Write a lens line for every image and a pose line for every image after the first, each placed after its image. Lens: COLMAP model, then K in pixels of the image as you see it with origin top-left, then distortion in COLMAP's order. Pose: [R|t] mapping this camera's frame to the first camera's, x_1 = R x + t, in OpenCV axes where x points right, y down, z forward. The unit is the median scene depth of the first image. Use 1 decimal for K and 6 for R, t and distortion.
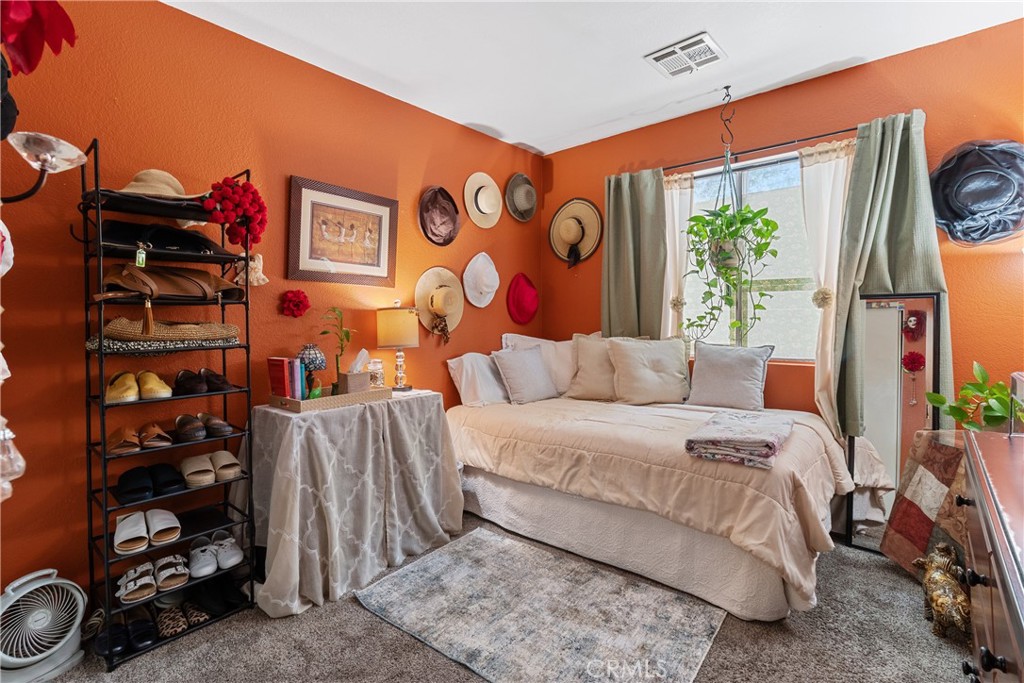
lens RADIAL K [[480.0, 0, 511.2], [0, 480.0, 332.0], [0, 0, 1]] dist [-0.000907, -0.000226]
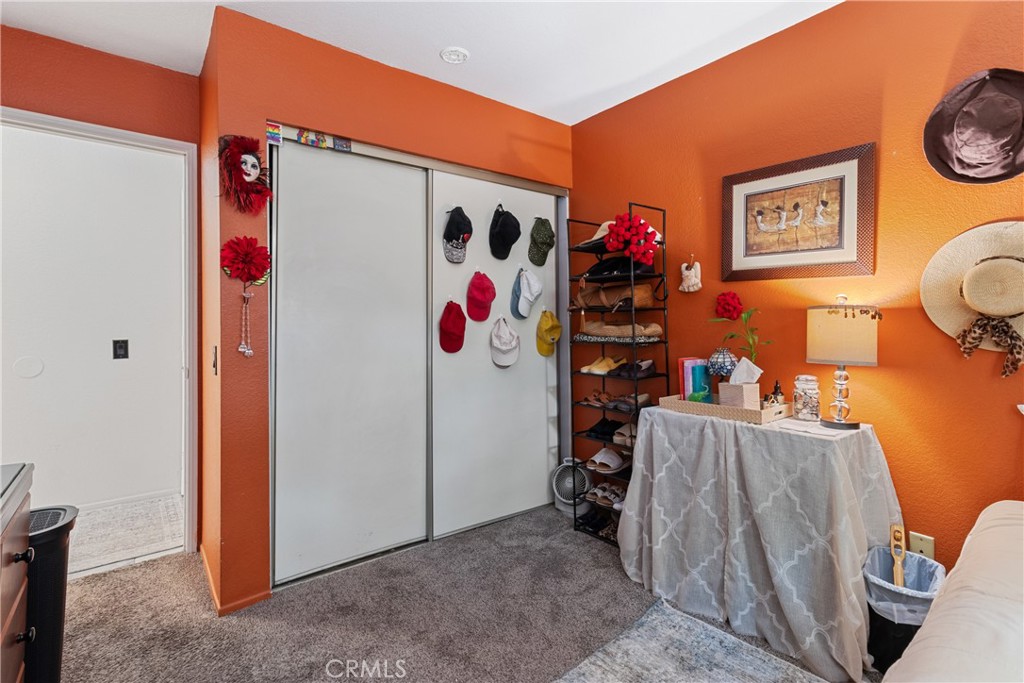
lens RADIAL K [[480.0, 0, 500.6], [0, 480.0, 321.8], [0, 0, 1]] dist [-0.000907, -0.000226]
pose [[-0.206067, 0.008456, -0.978501, 0.586233], [-0.020559, 0.999705, 0.012969, -0.029187], [0.978322, 0.022789, -0.205833, 0.728743]]
